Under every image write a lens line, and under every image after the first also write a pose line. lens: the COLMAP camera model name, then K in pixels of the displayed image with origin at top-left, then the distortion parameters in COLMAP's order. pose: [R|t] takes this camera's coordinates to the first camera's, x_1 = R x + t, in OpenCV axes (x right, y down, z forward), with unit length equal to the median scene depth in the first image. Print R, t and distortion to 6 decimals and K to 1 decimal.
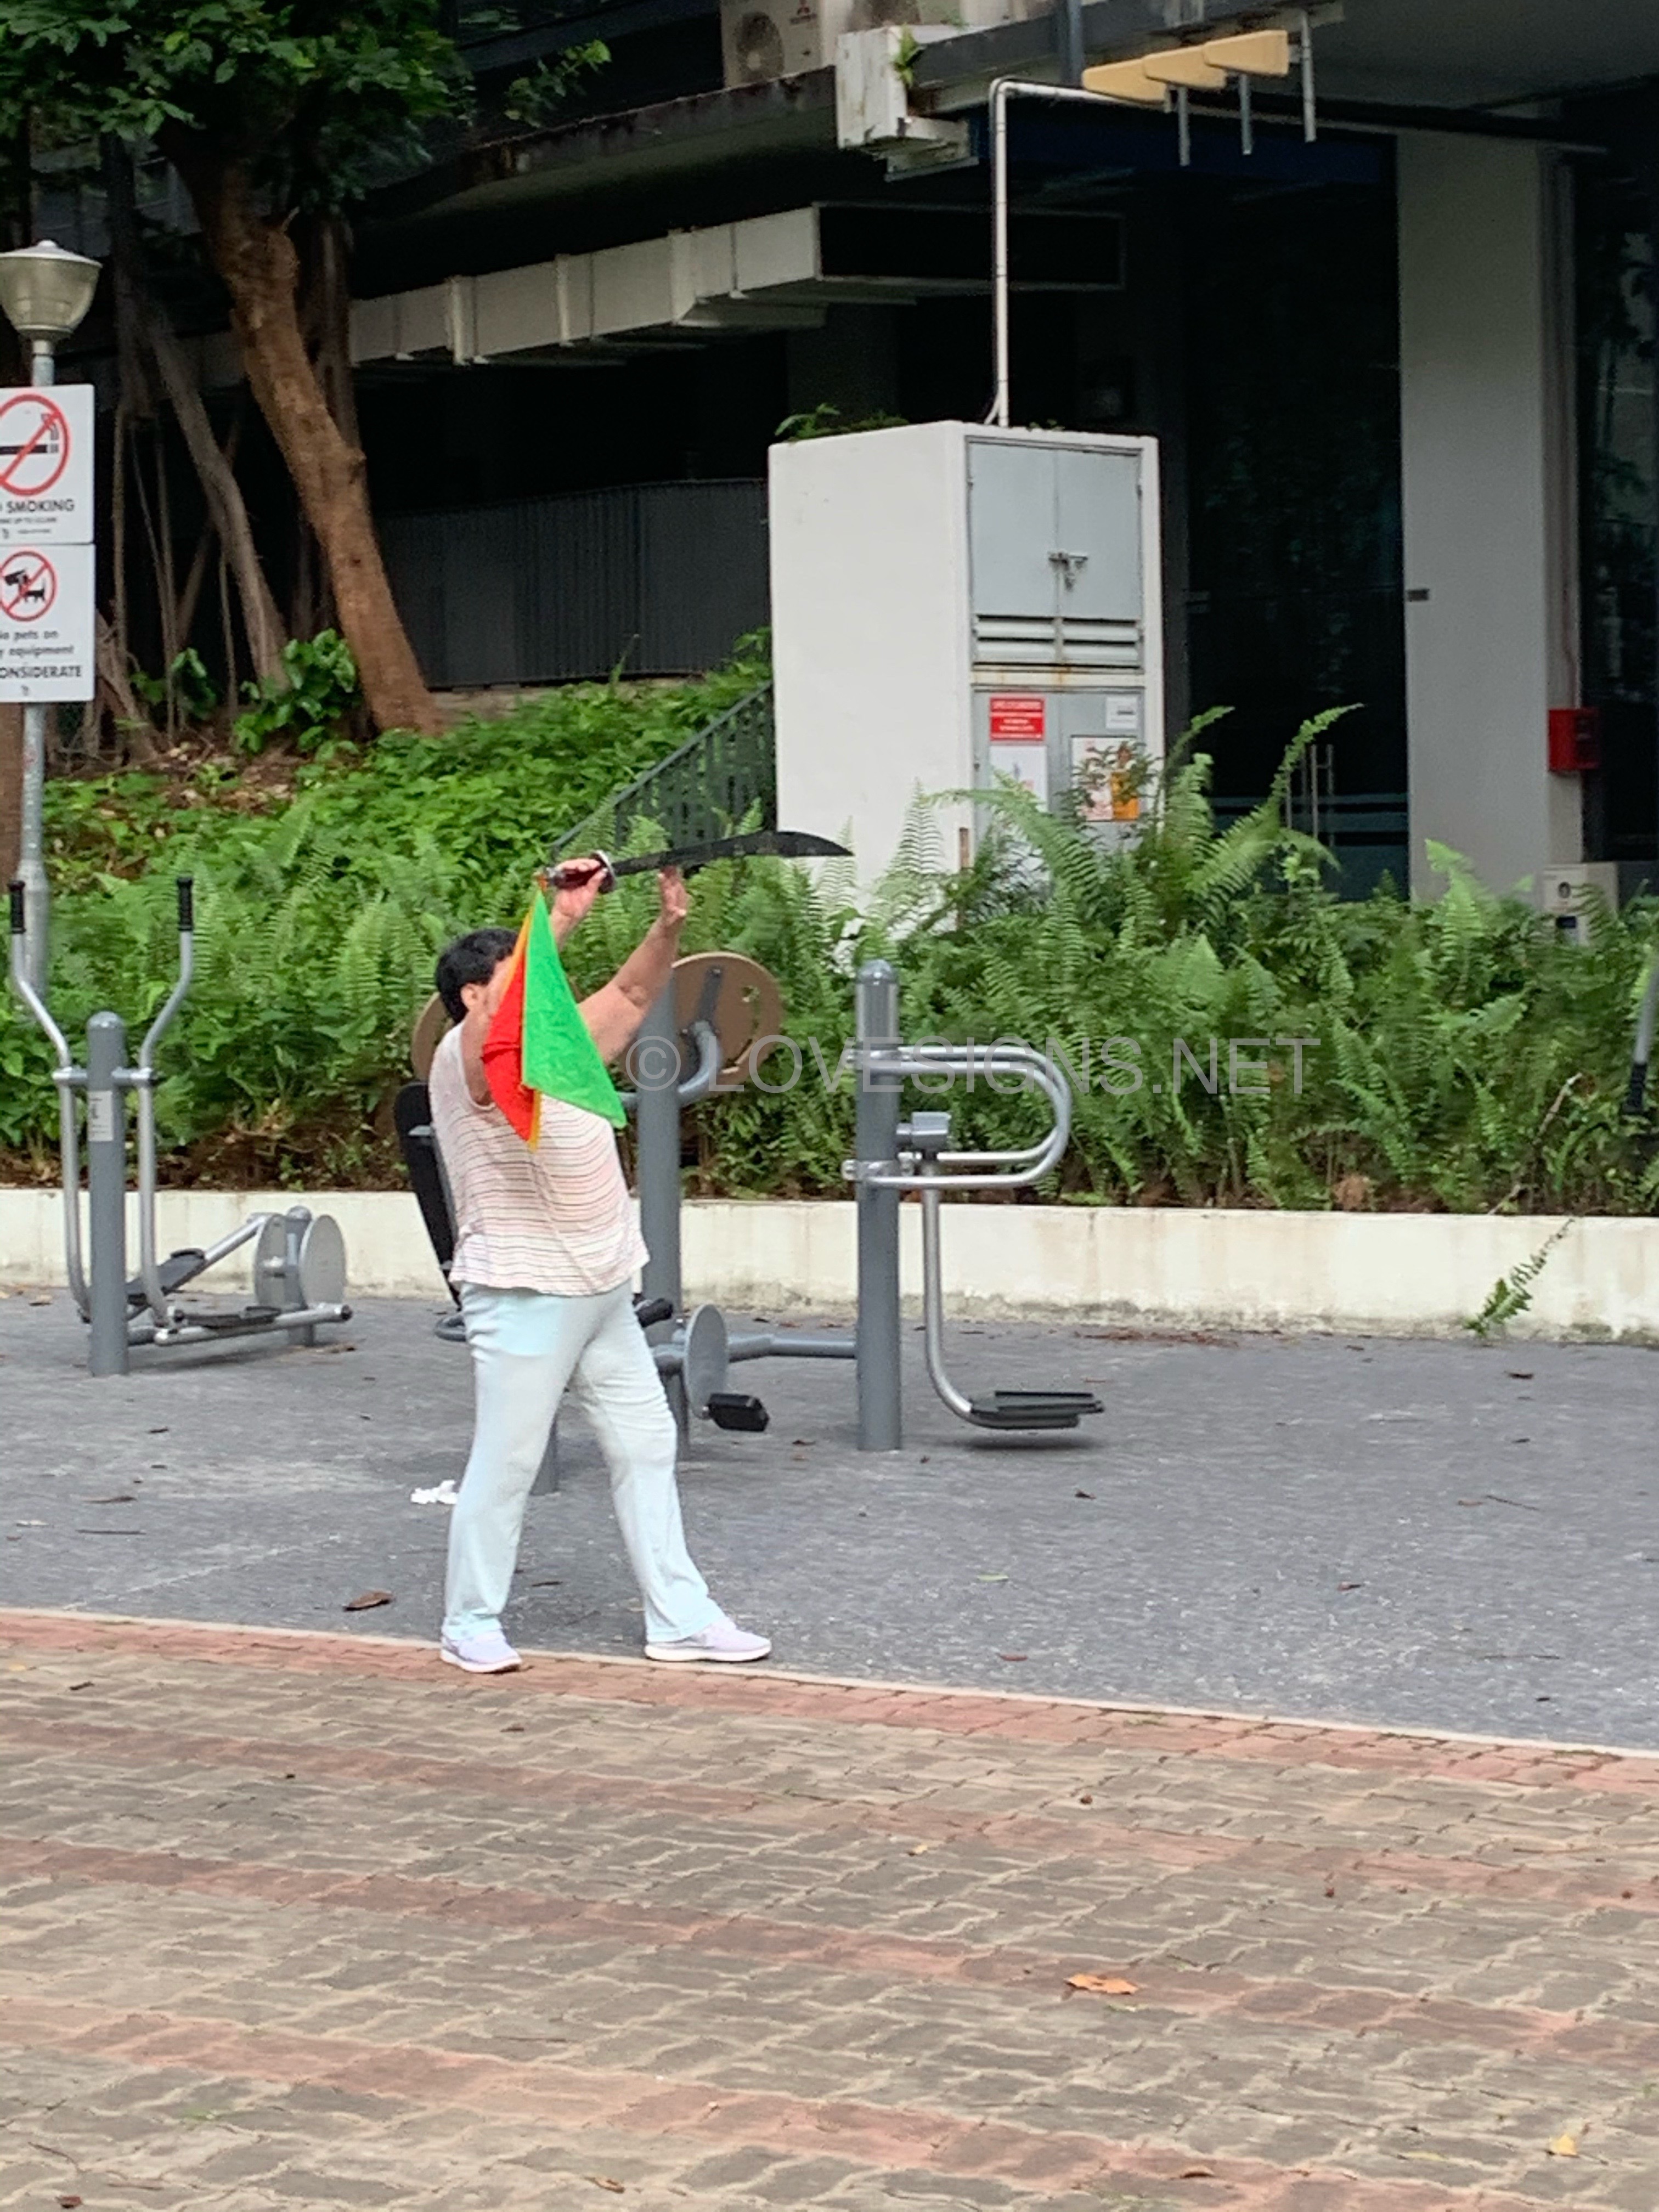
lens RADIAL K [[4960.7, 0, 828.0], [0, 4960.7, 1000.6], [0, 0, 1]] dist [0.187581, -0.513420]
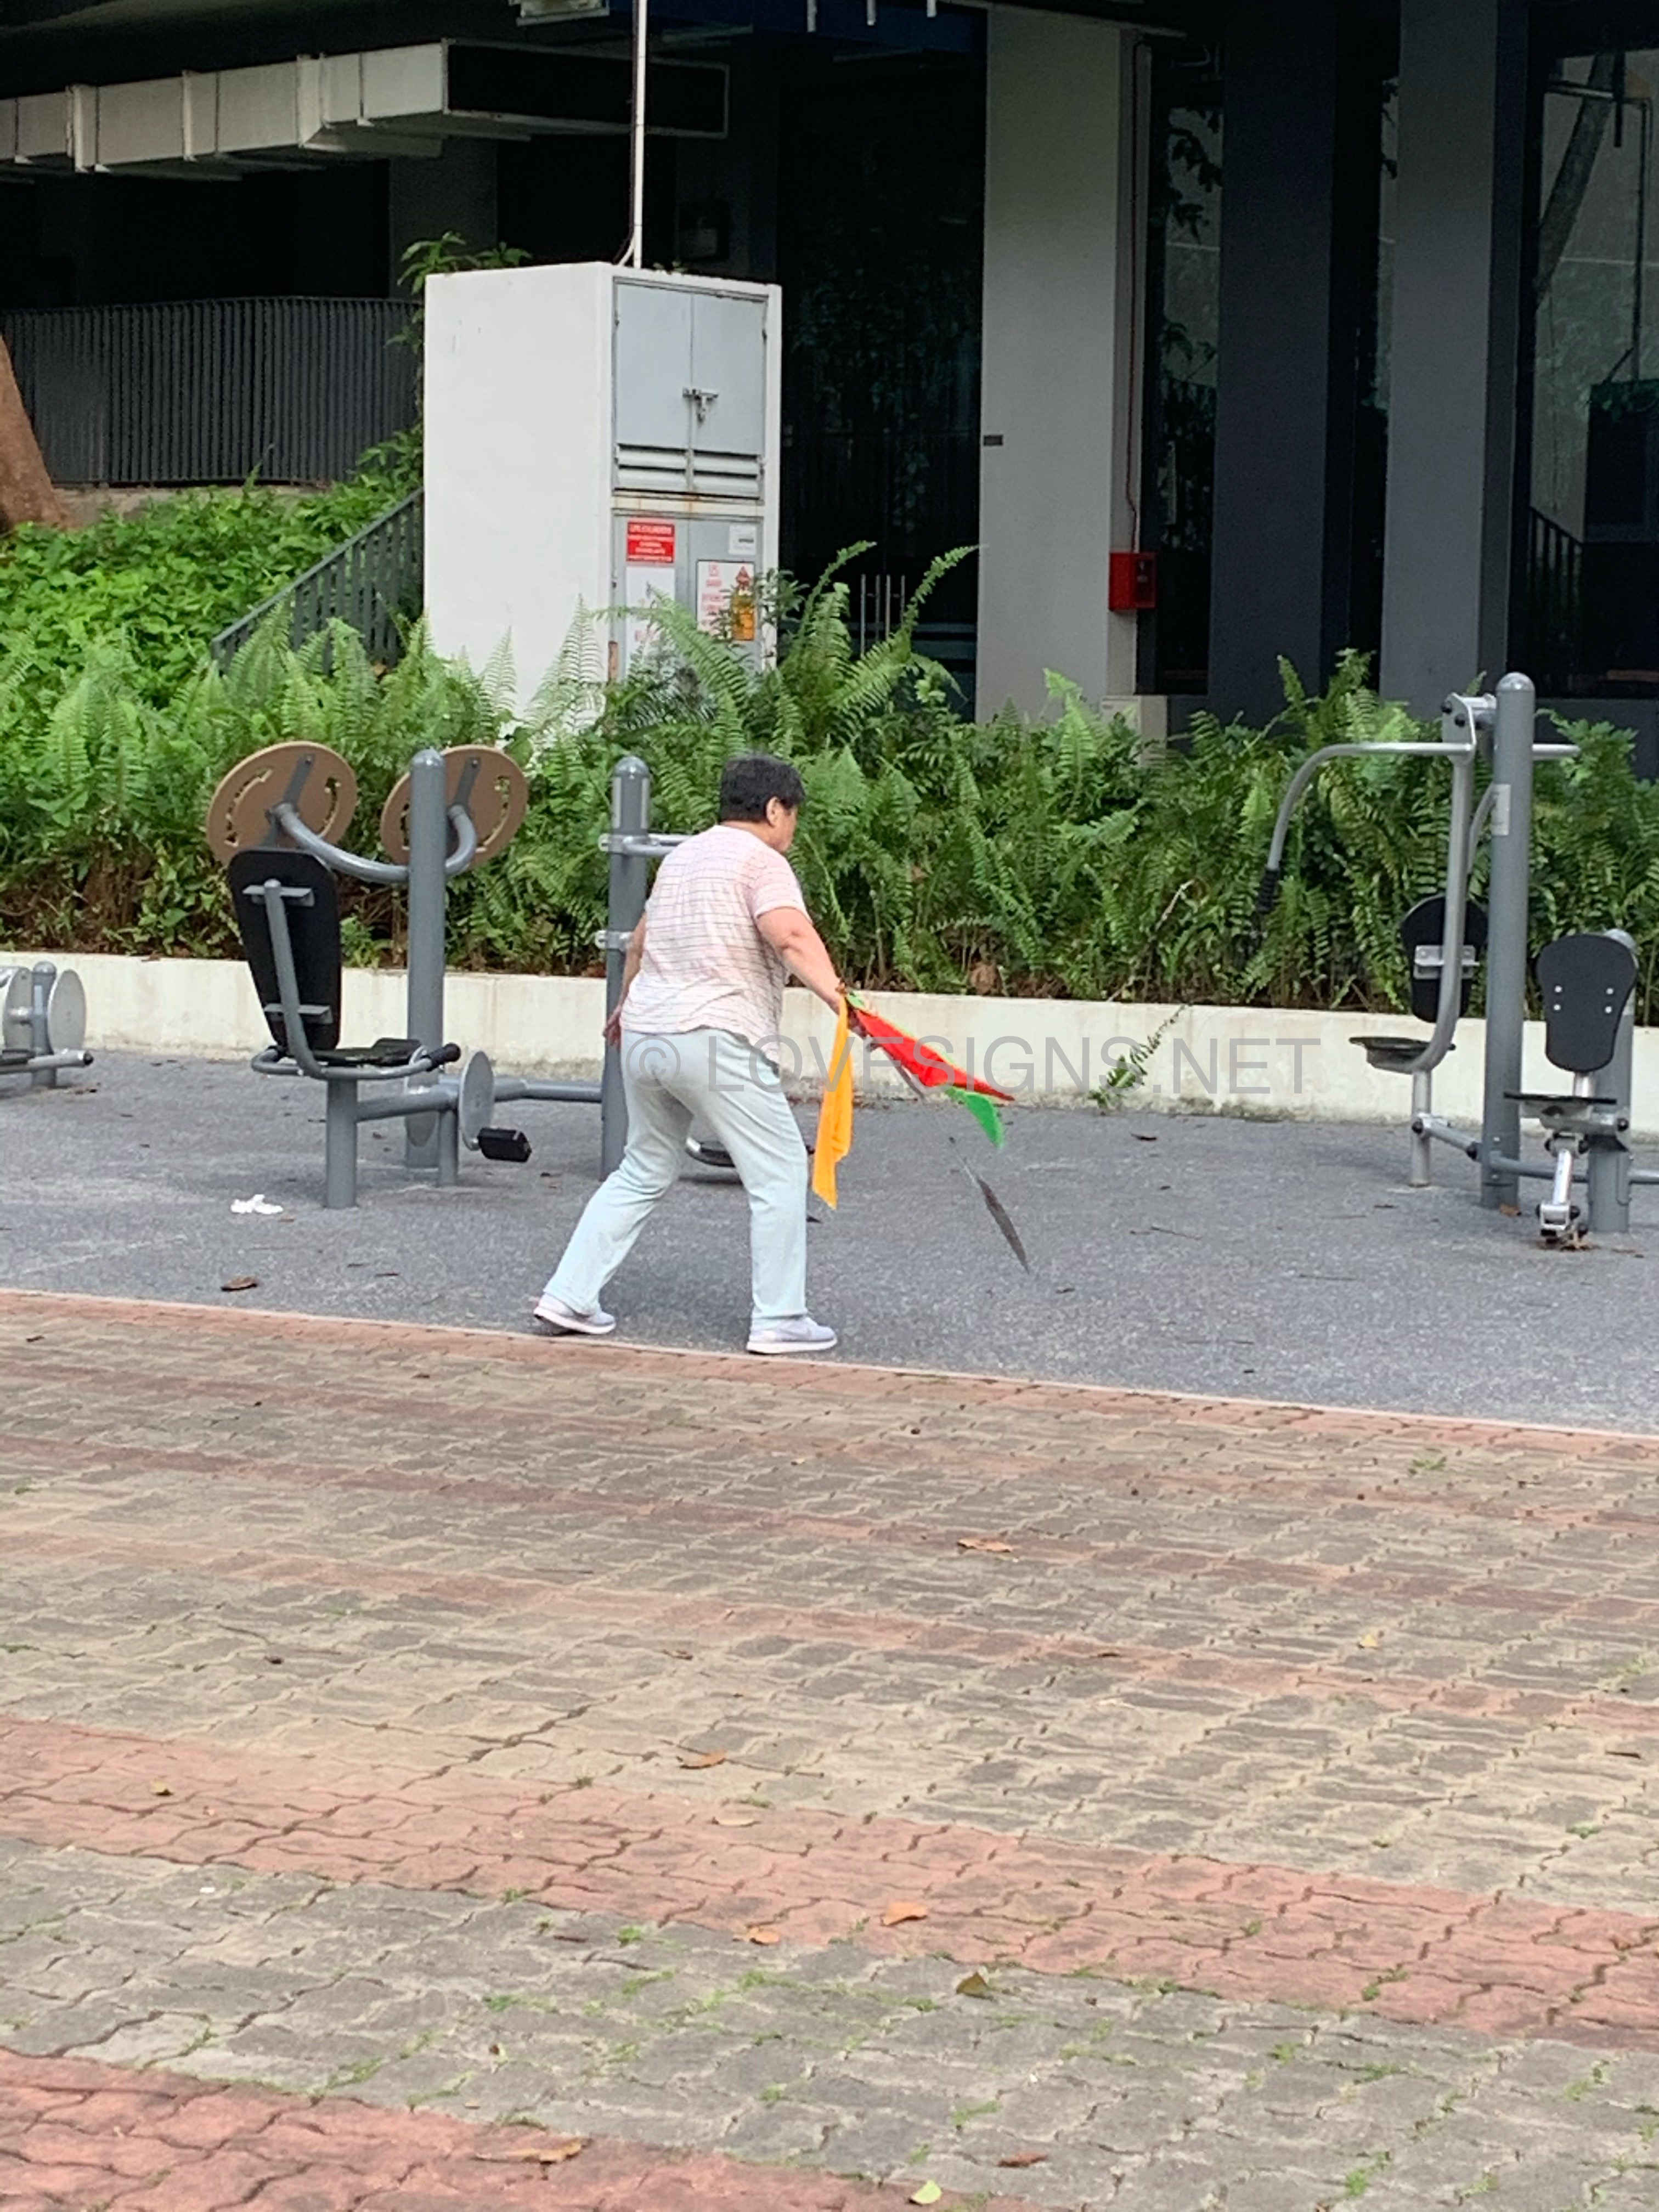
lens RADIAL K [[4950.5, 0, 829.5], [0, 4950.5, 1106.0], [0, 0, 1]] dist [0.160880, 0.081200]
pose [[0.992806, 0.028443, 0.116305, -0.056230], [-0.035219, 0.997774, 0.056625, 0.004371], [-0.114435, -0.060314, 0.991598, -0.109417]]
